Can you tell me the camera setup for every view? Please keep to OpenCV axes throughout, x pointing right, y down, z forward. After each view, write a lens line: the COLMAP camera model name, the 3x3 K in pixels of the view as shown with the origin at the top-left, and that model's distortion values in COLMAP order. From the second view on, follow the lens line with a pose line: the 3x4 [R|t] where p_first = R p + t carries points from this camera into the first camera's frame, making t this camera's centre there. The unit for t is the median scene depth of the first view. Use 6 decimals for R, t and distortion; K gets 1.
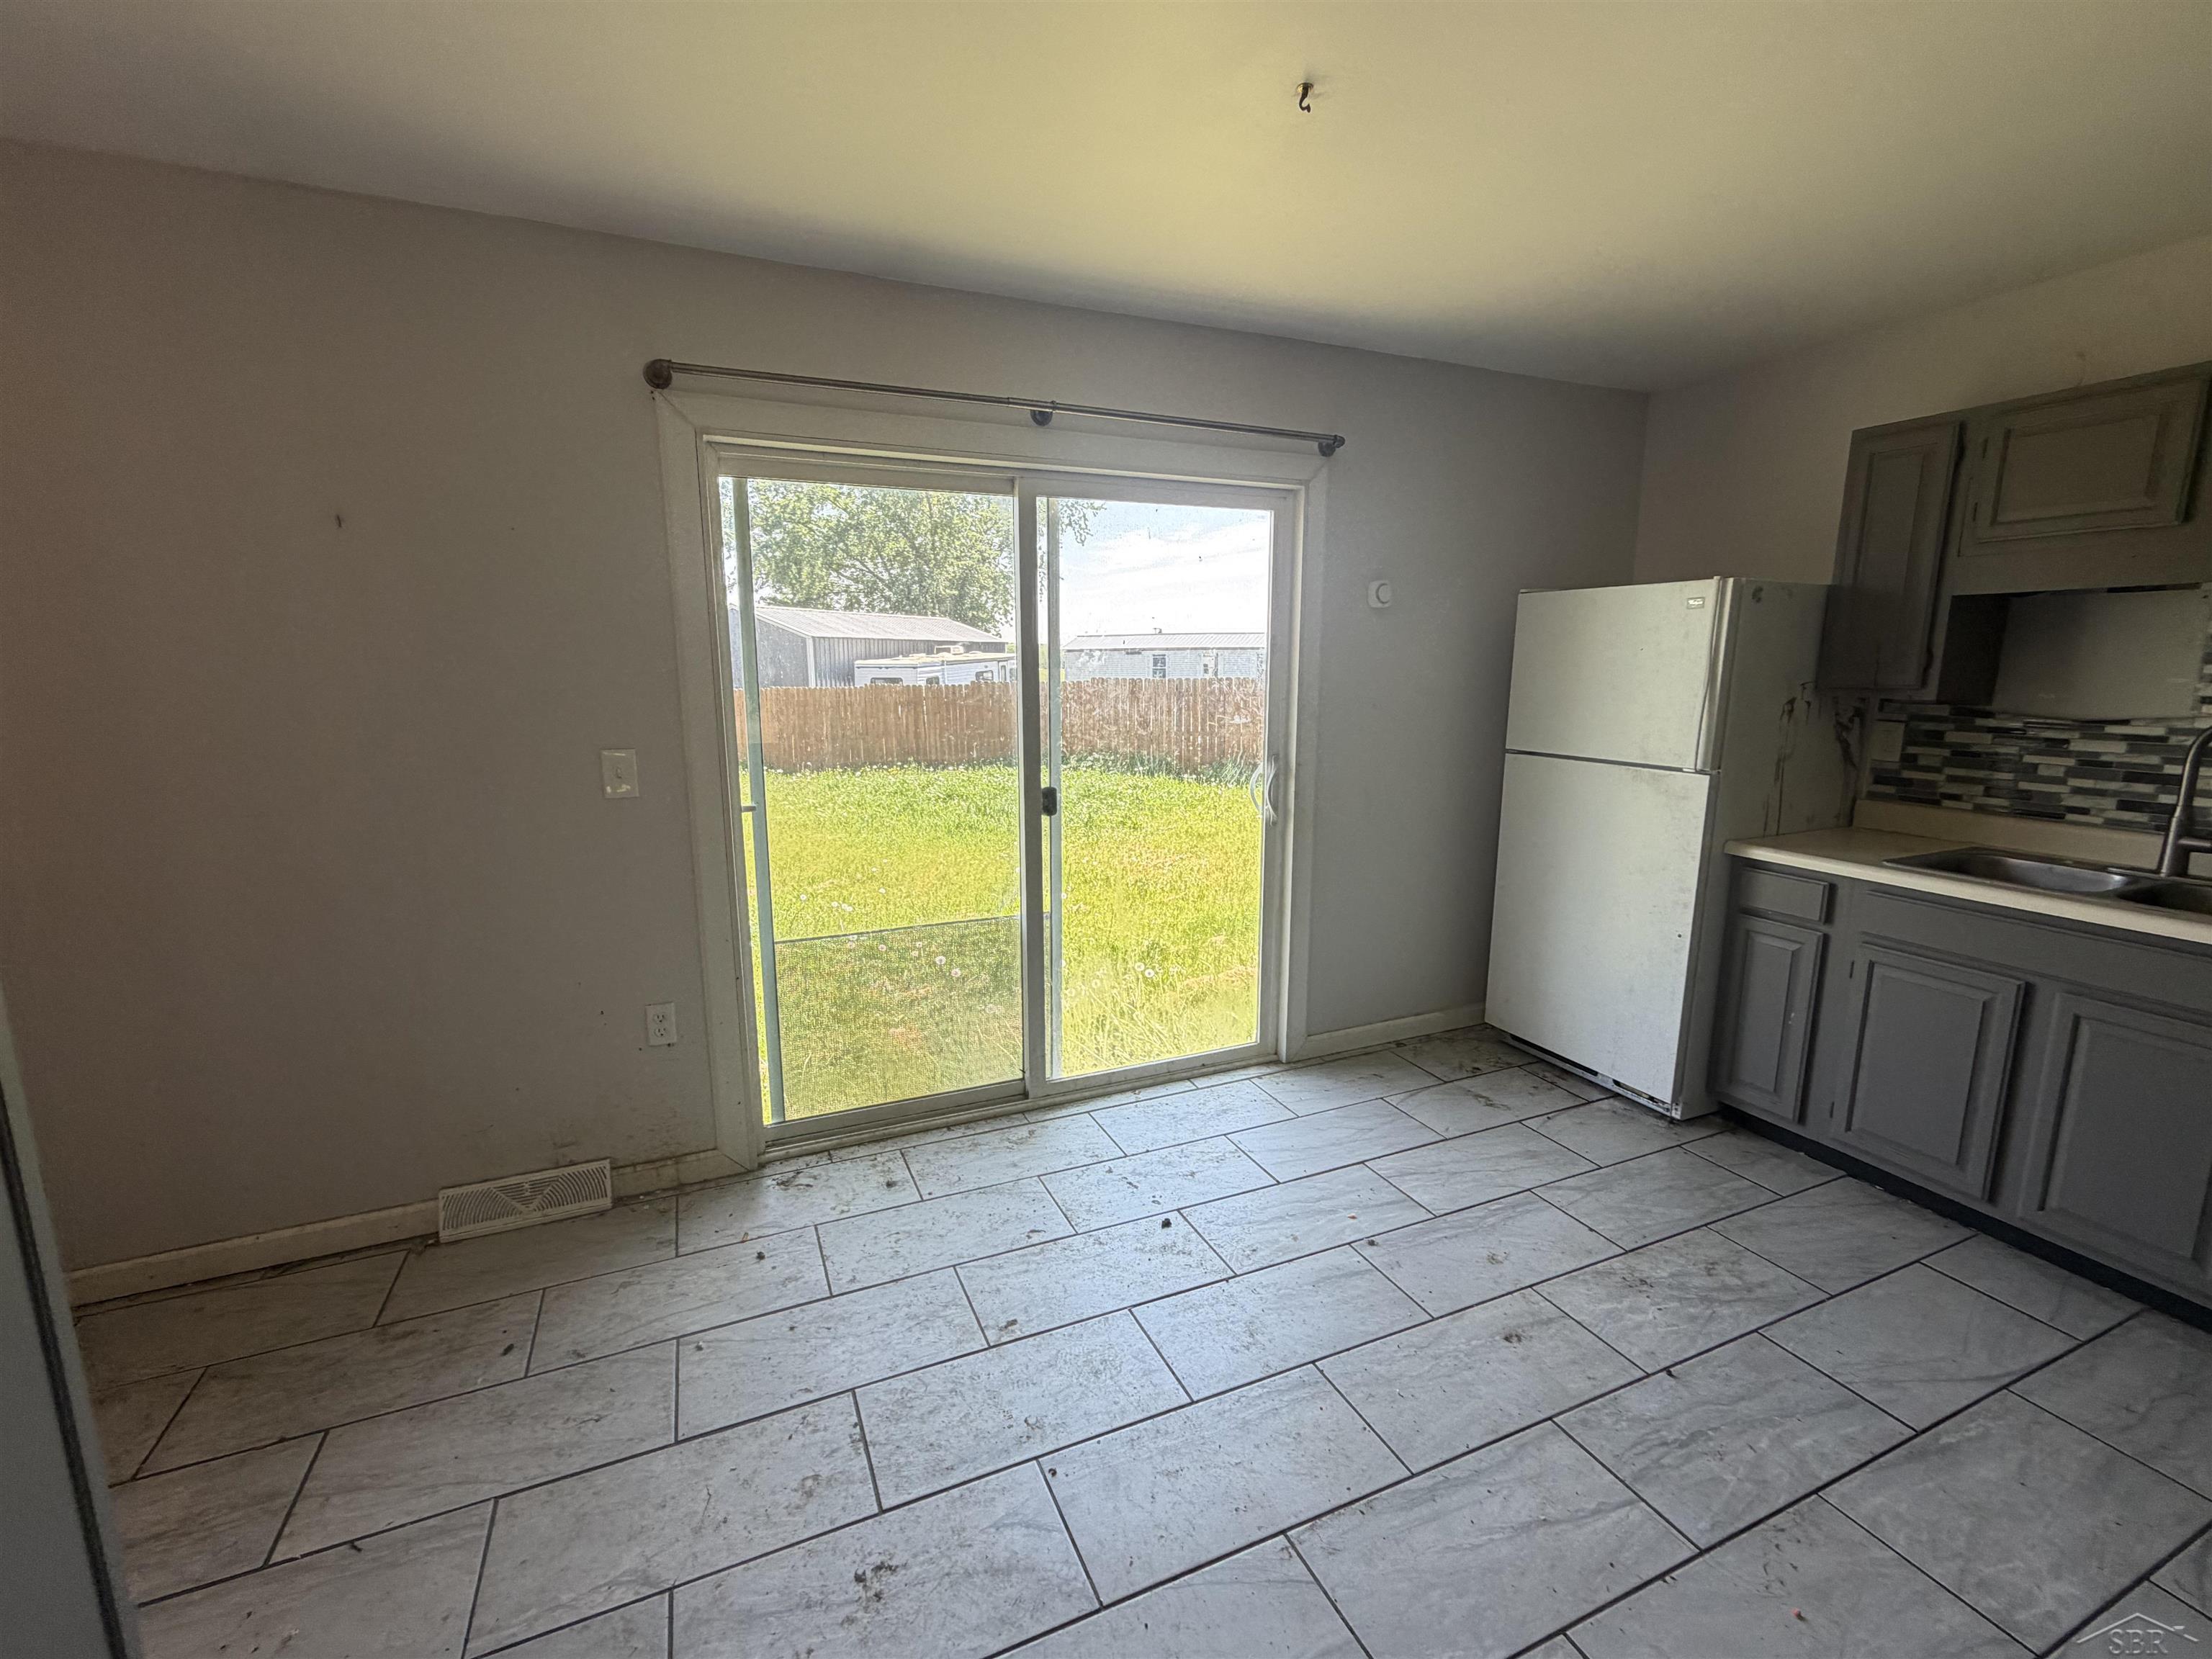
lens RADIAL K [[952.8, 0, 1103.3], [0, 952.8, 827.7], [0, 0, 1]] dist [-0.001629, -0.000173]
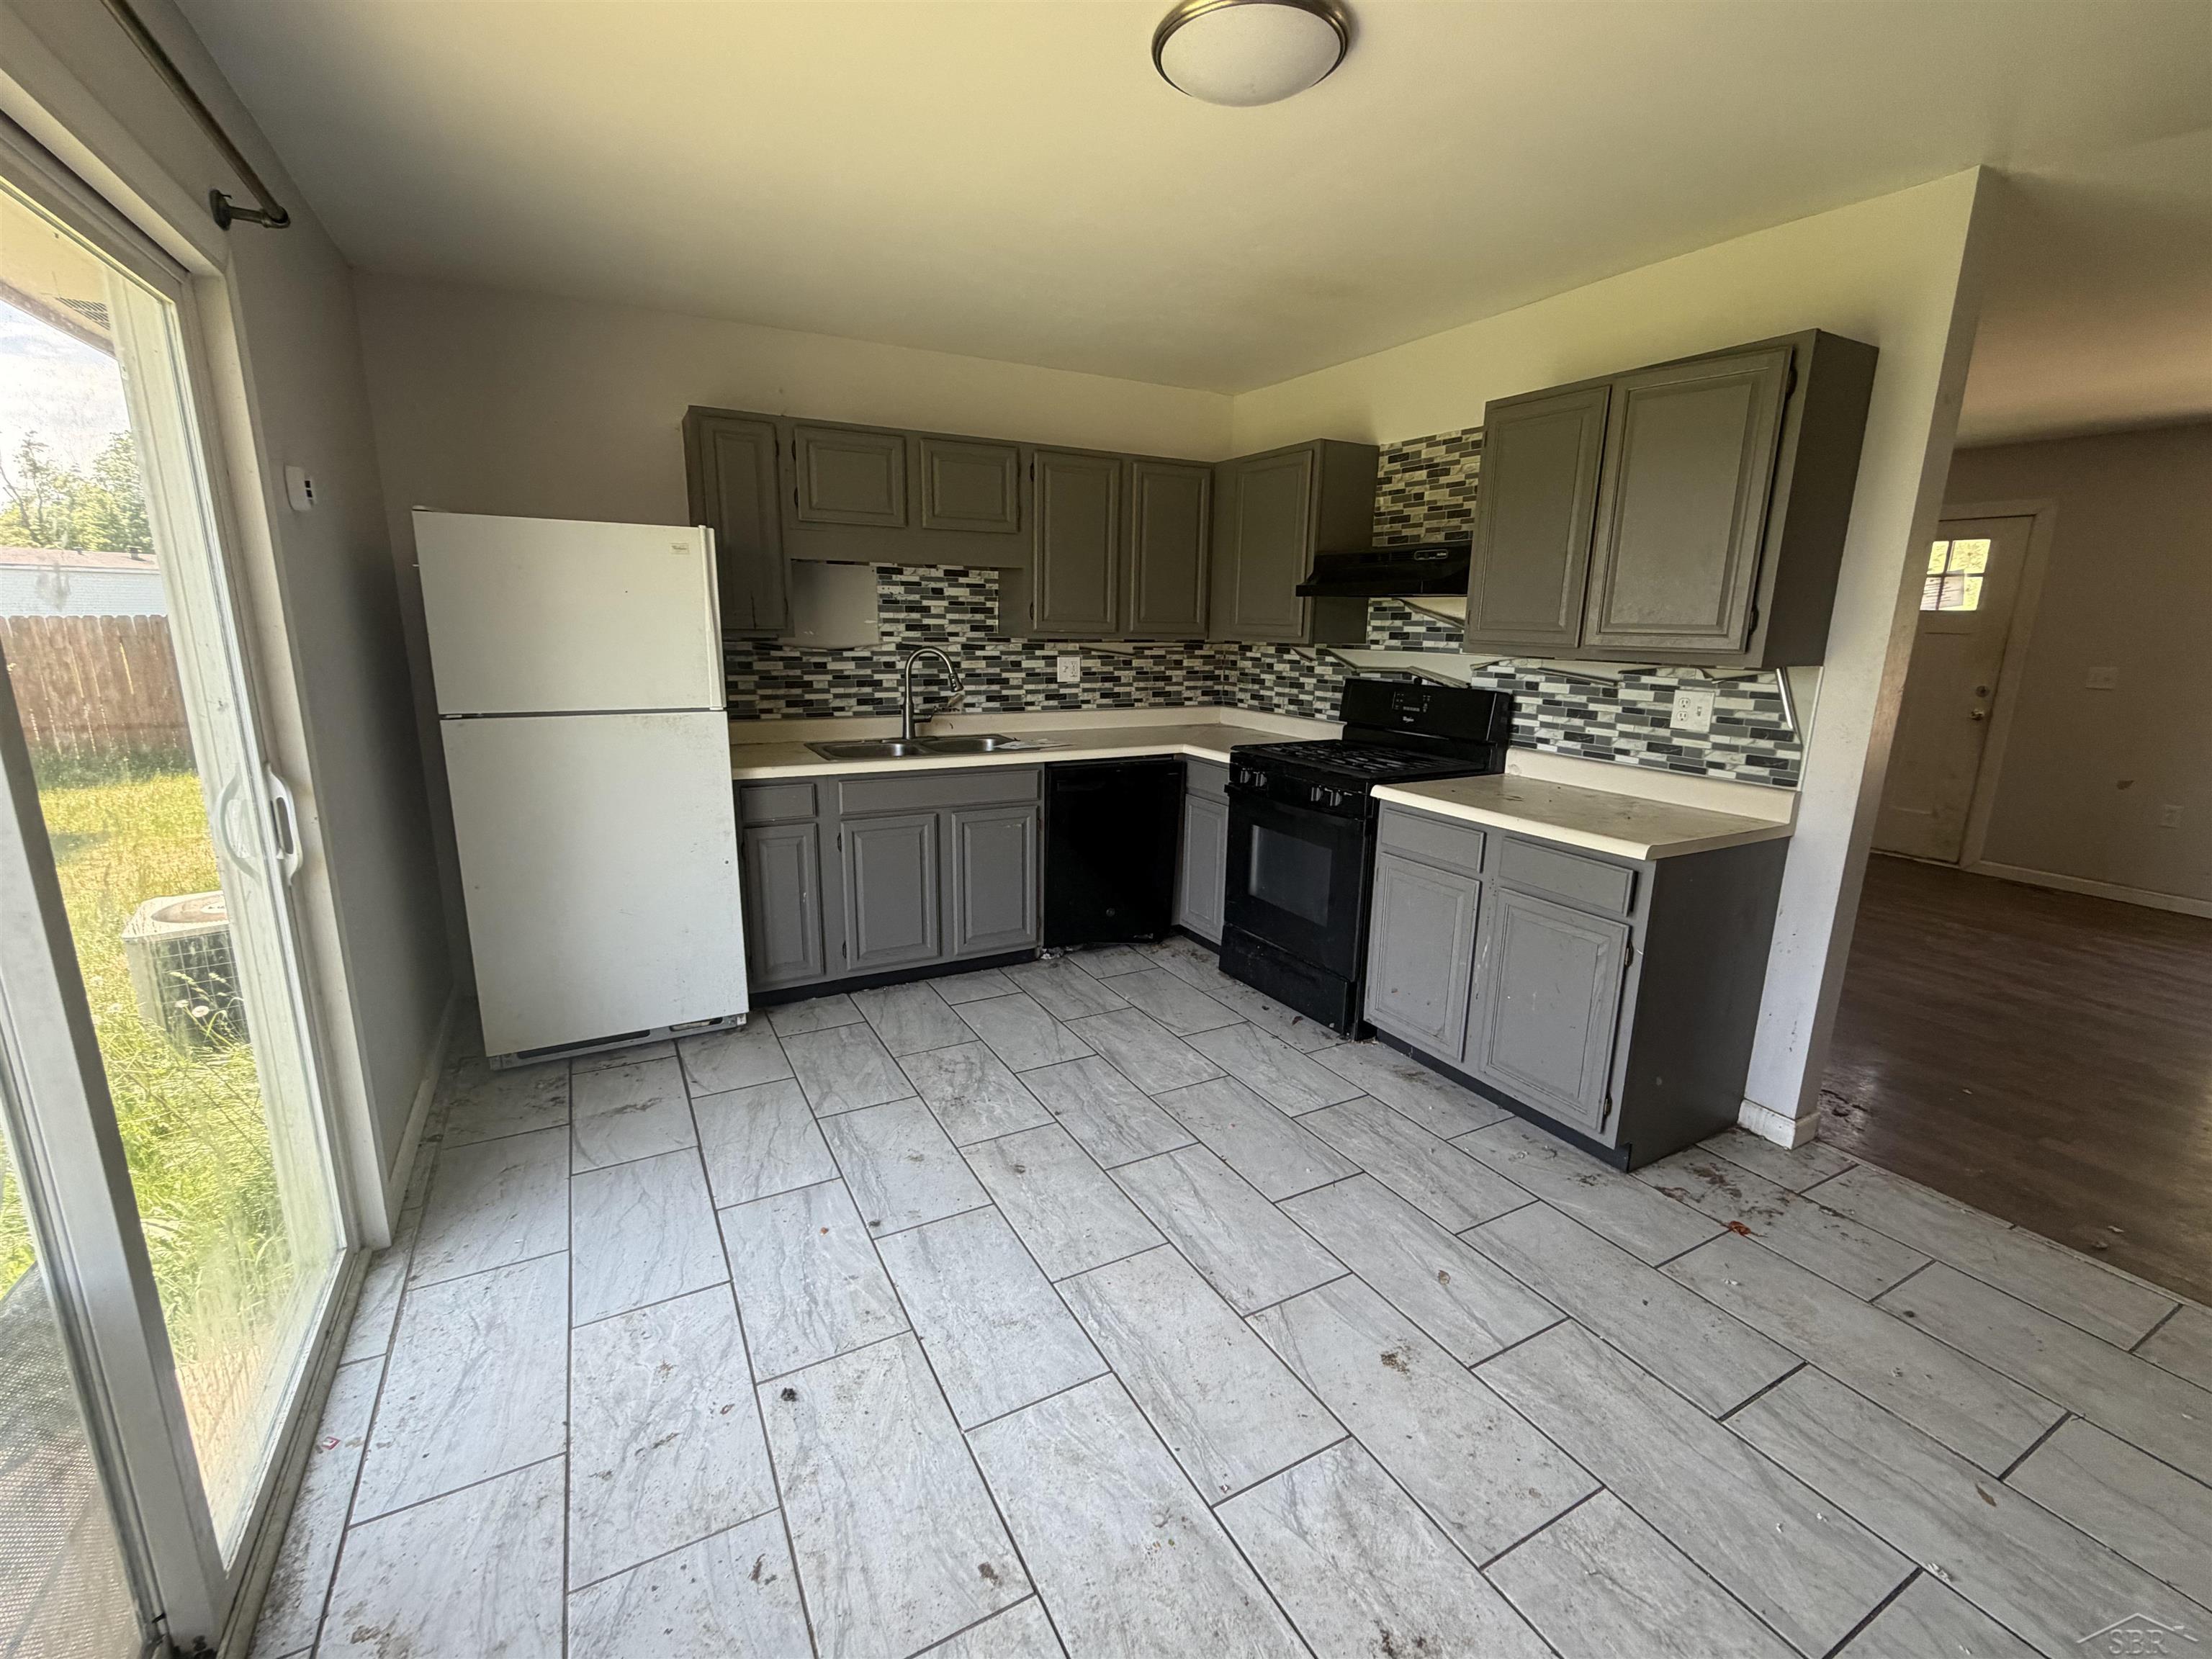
lens RADIAL K [[952.8, 0, 1106.0], [0, 952.8, 835.6], [0, 0, 1]] dist [-0.001629, -0.000173]
pose [[-0.089917, -0.222404, 0.970799, -0.546143], [0.155261, 0.959700, 0.234242, -0.117252], [-0.983773, 0.171790, -0.051763, 0.714916]]
